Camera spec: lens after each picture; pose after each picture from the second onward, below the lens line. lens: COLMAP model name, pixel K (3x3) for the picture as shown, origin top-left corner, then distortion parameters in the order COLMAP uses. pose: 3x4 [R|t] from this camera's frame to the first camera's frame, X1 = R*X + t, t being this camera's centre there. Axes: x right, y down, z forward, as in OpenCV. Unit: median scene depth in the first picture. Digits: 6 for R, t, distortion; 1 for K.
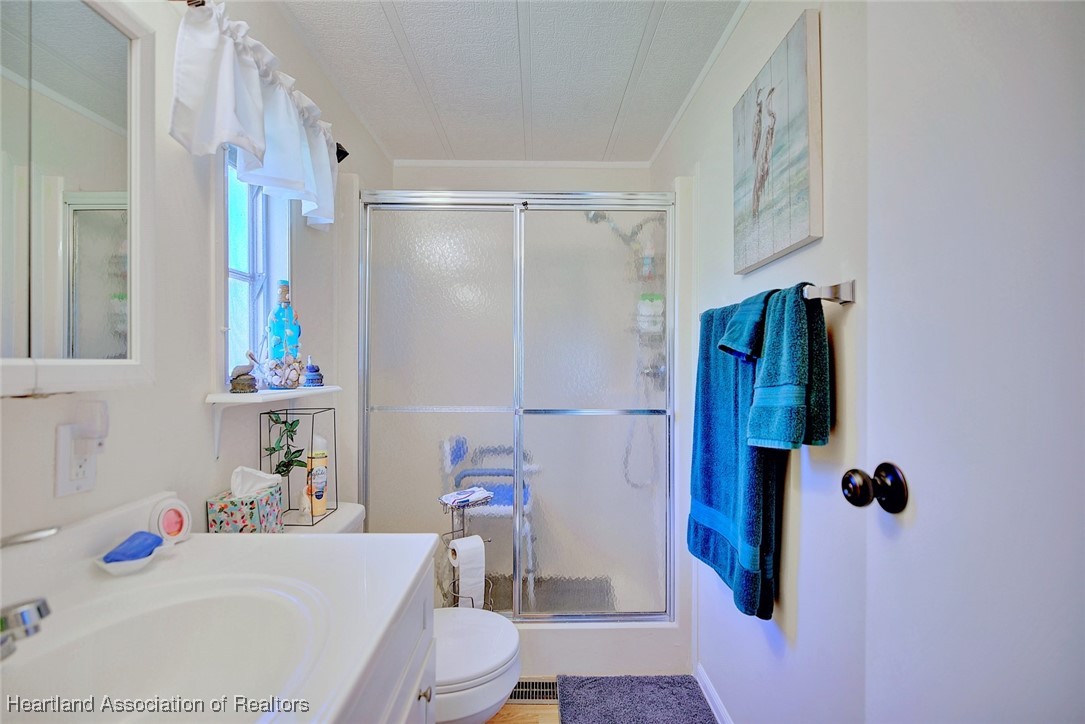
lens RADIAL K [[493.9, 0, 542.5], [0, 493.9, 362.0], [0, 0, 1]] dist [-0.003237, -0.000195]
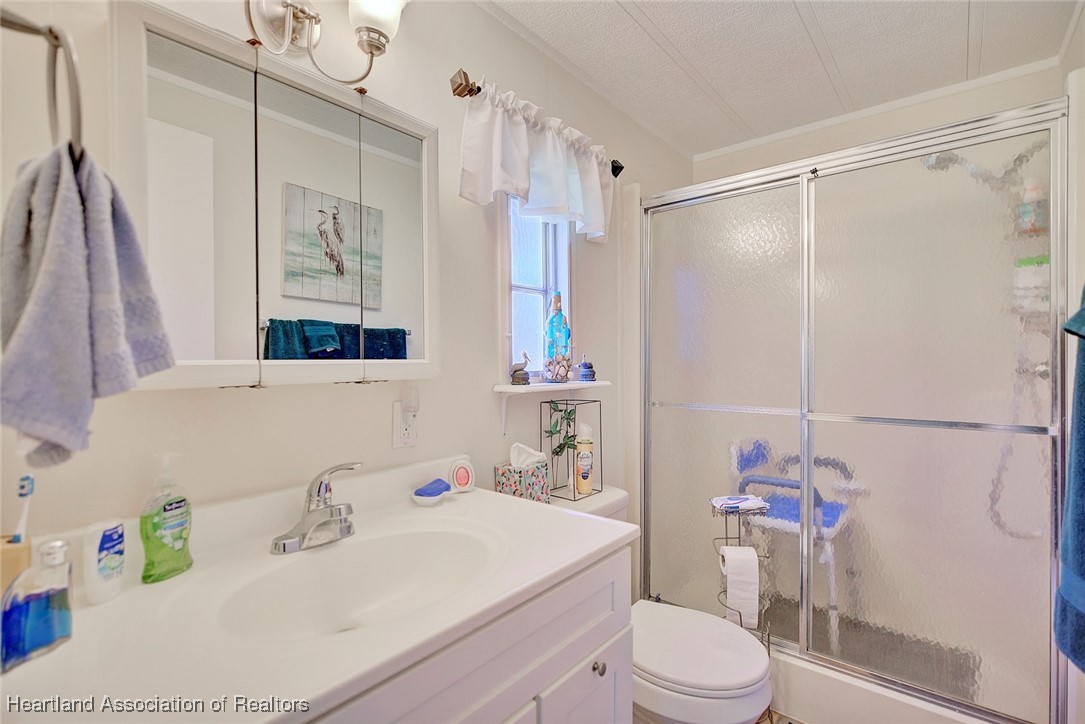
lens RADIAL K [[502.6, 0, 542.5], [0, 502.6, 362.0], [0, 0, 1]] dist [0.003079, 0.000268]
pose [[0.763261, -0.004596, -0.646074, 0.231873], [0.008330, 0.999962, 0.002728, 0.001275], [0.646036, -0.007464, 0.763270, 0.050001]]
